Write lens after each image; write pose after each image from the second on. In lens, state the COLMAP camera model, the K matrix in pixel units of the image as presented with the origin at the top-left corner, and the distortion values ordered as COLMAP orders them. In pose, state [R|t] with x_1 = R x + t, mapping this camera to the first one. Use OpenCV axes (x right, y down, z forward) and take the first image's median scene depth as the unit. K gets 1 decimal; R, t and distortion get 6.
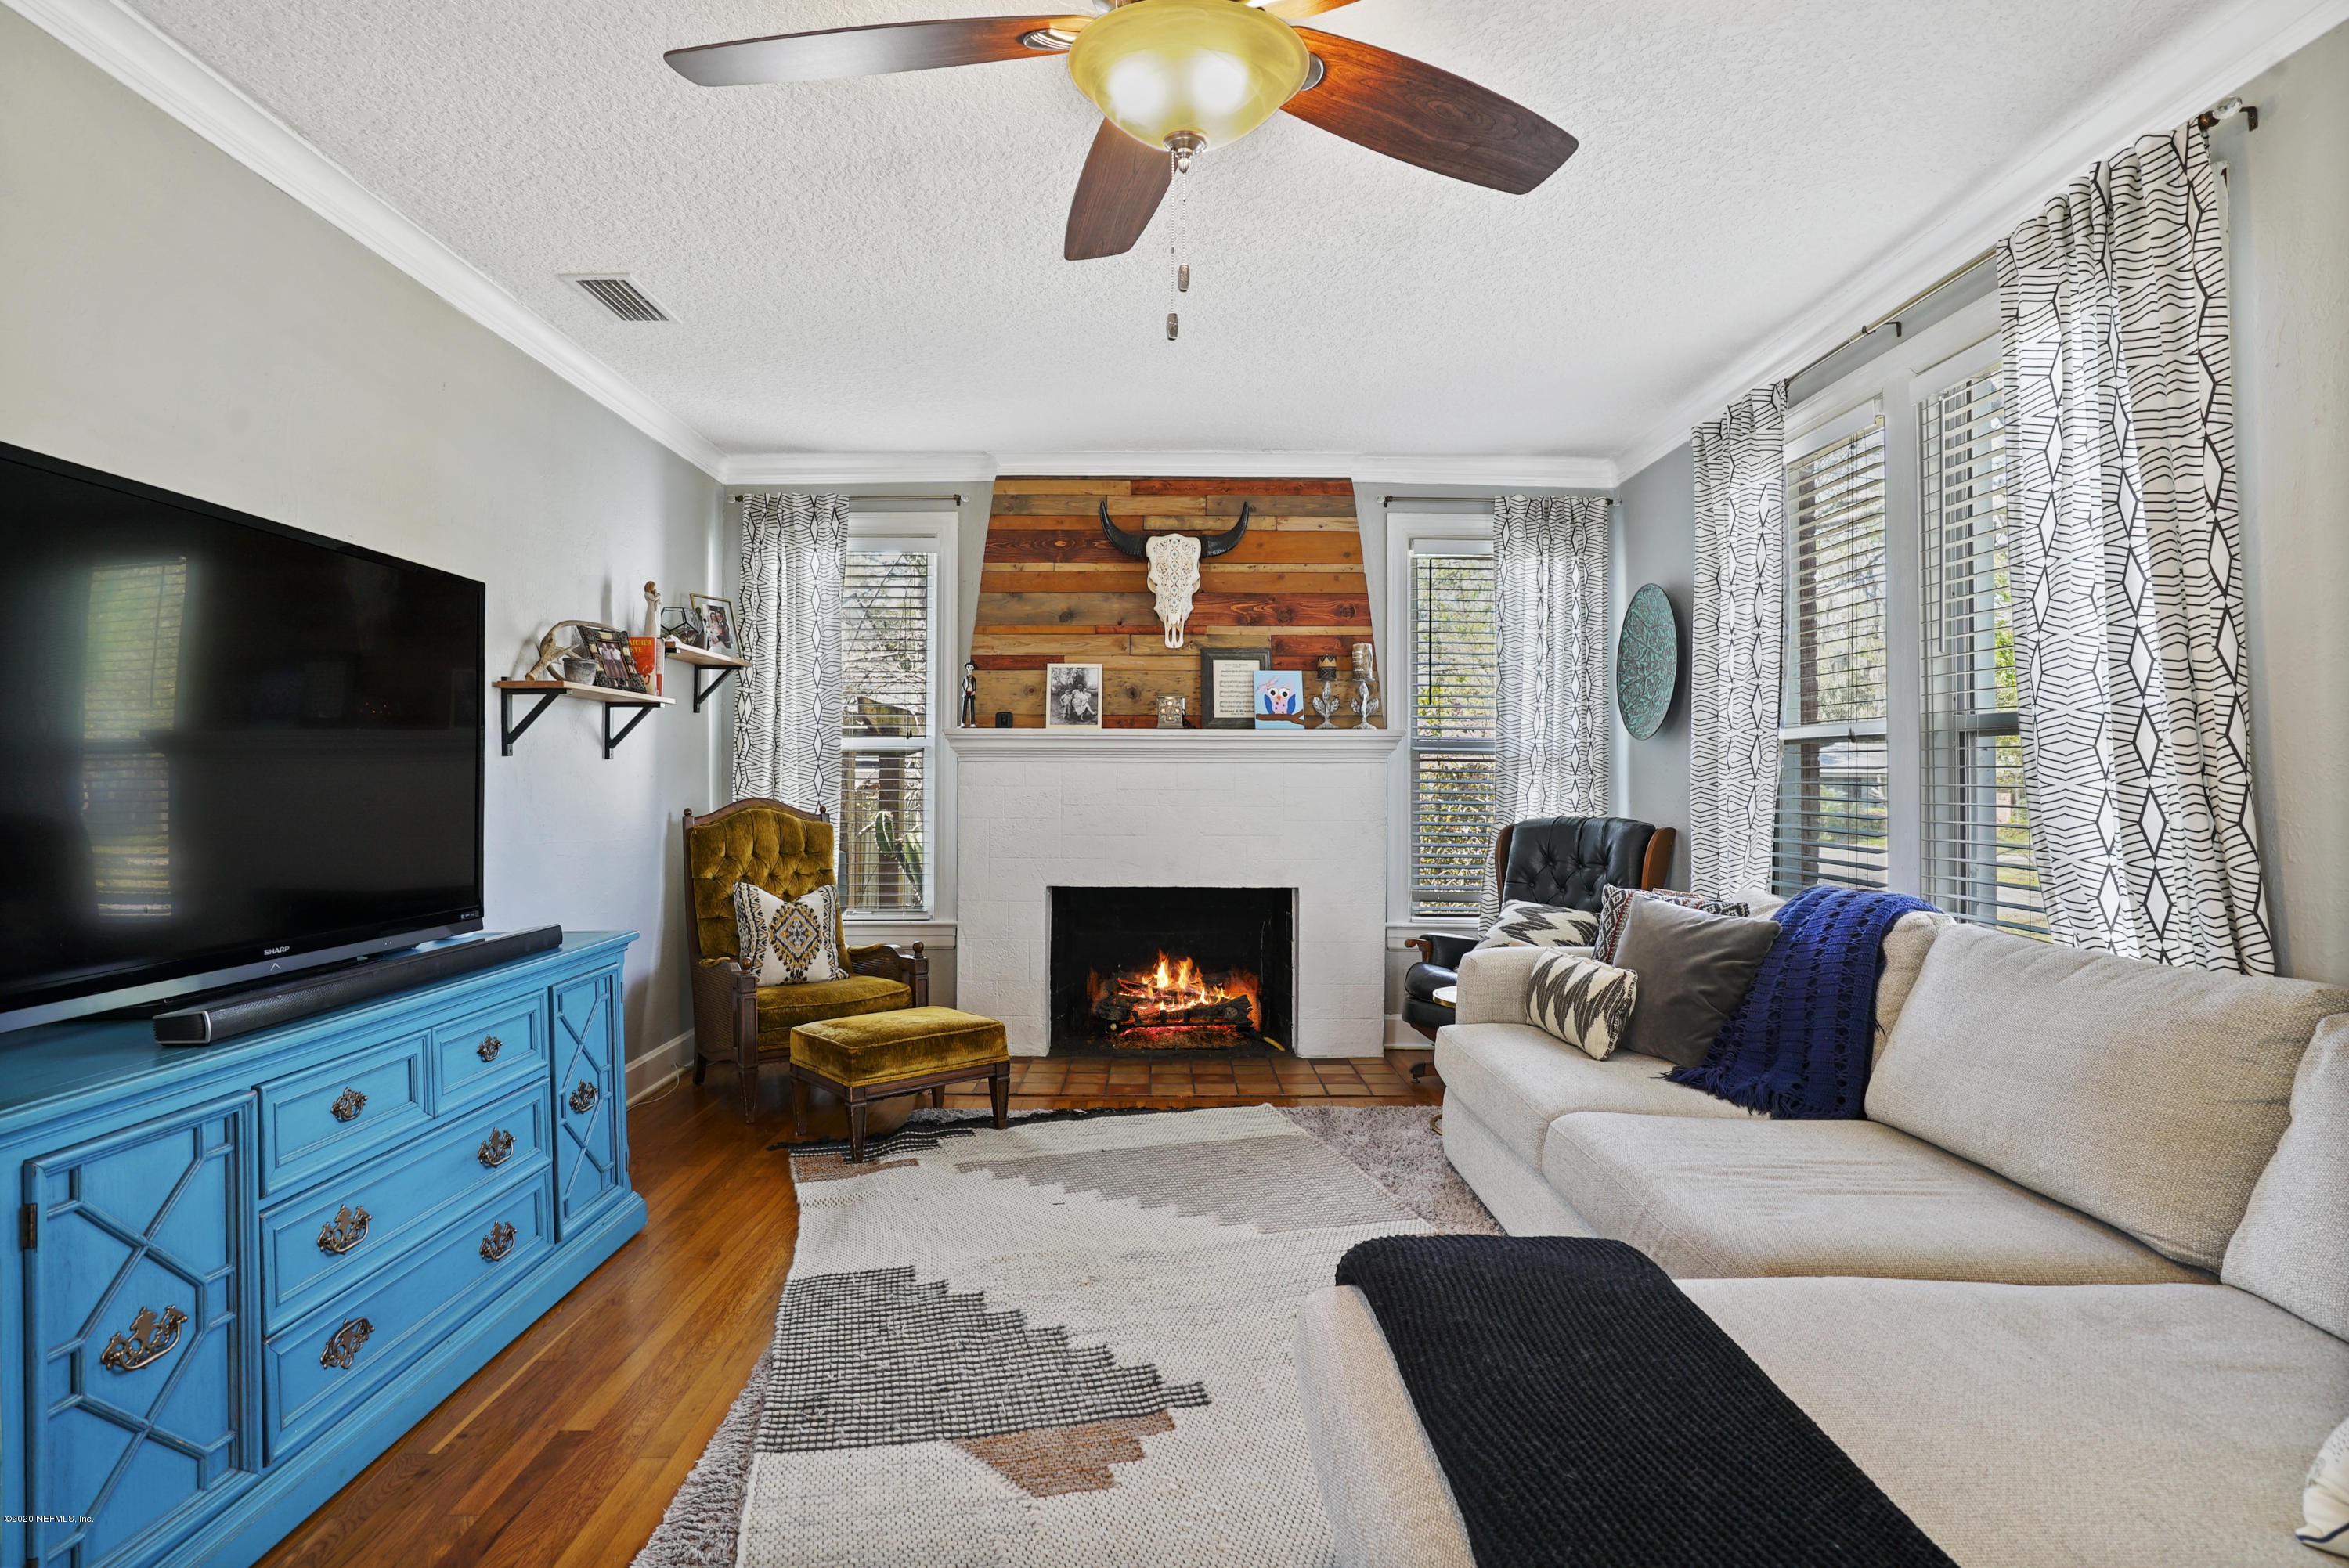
lens RADIAL K [[1262.4, 0, 1174.5], [0, 1262.4, 784.0], [0, 0, 1]] dist [-0.027614, 0.029964]
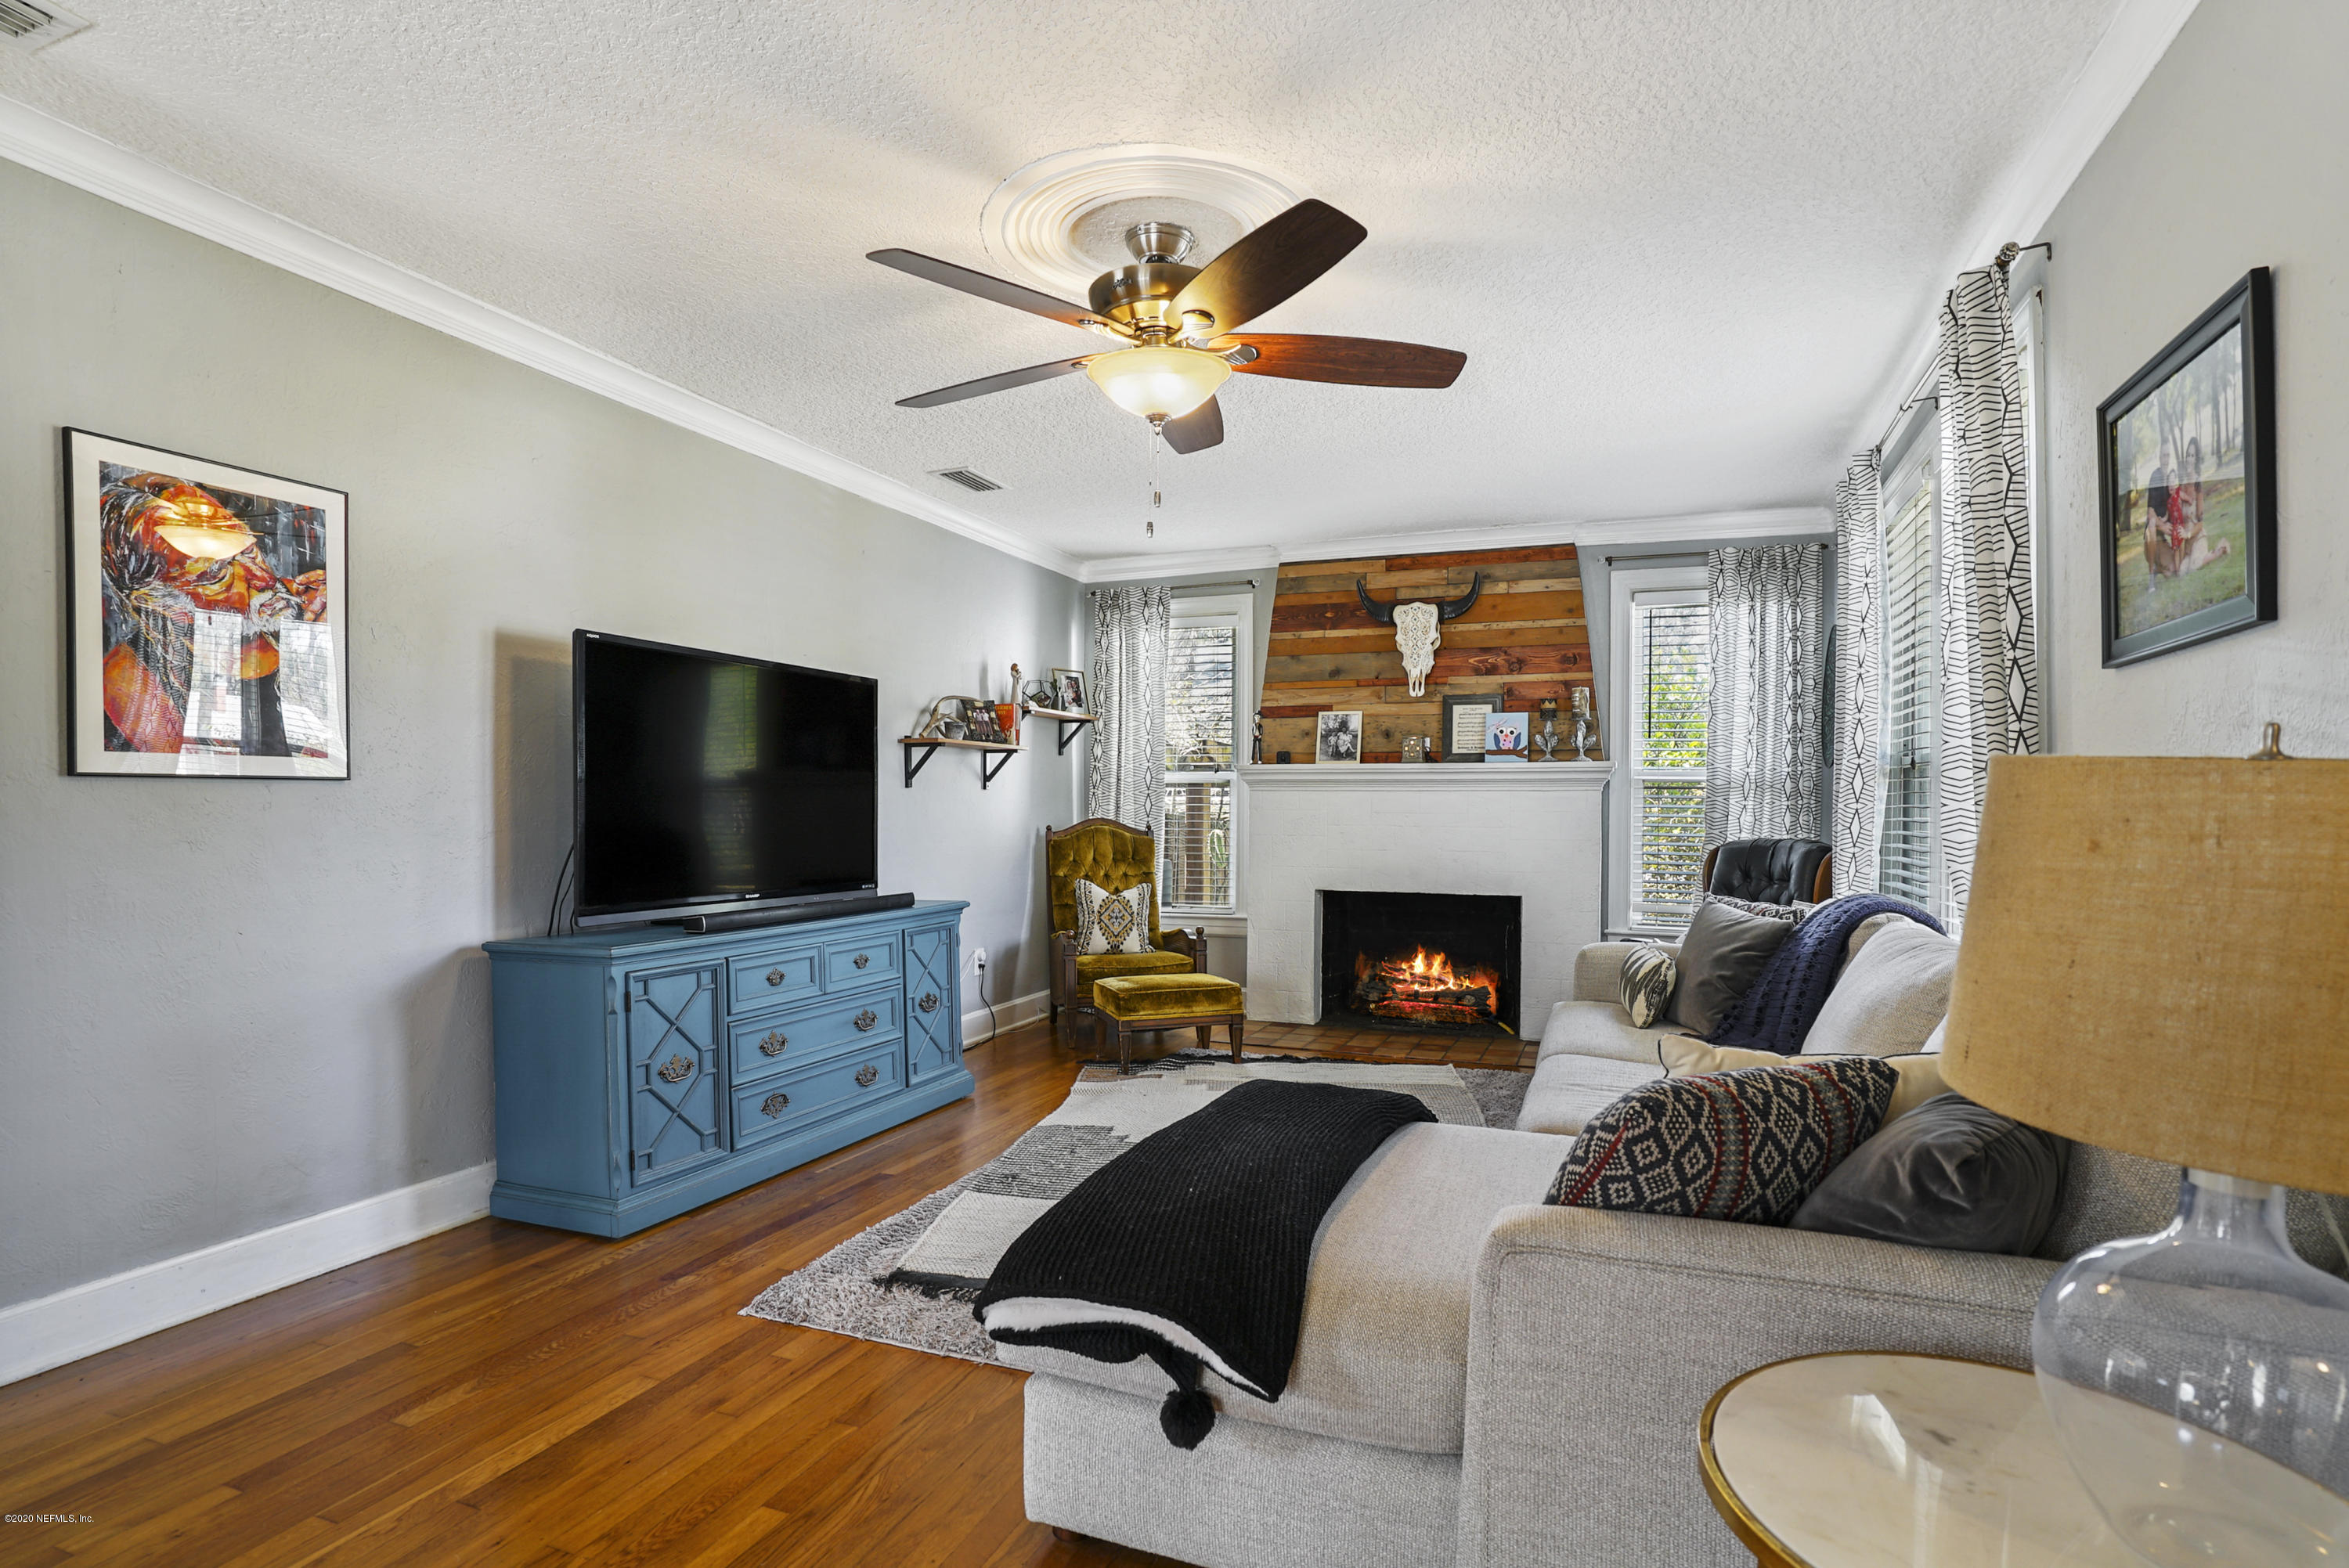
lens RADIAL K [[1212.7, 0, 1177.4], [0, 1212.7, 839.8], [0, 0, 1]] dist [0.000325, 0.000140]
pose [[0.931422, 0.011438, -0.363761, 0.211058], [-0.003356, 0.999733, 0.022842, 0.004190], [0.363926, -0.020055, 0.931212, -0.173083]]
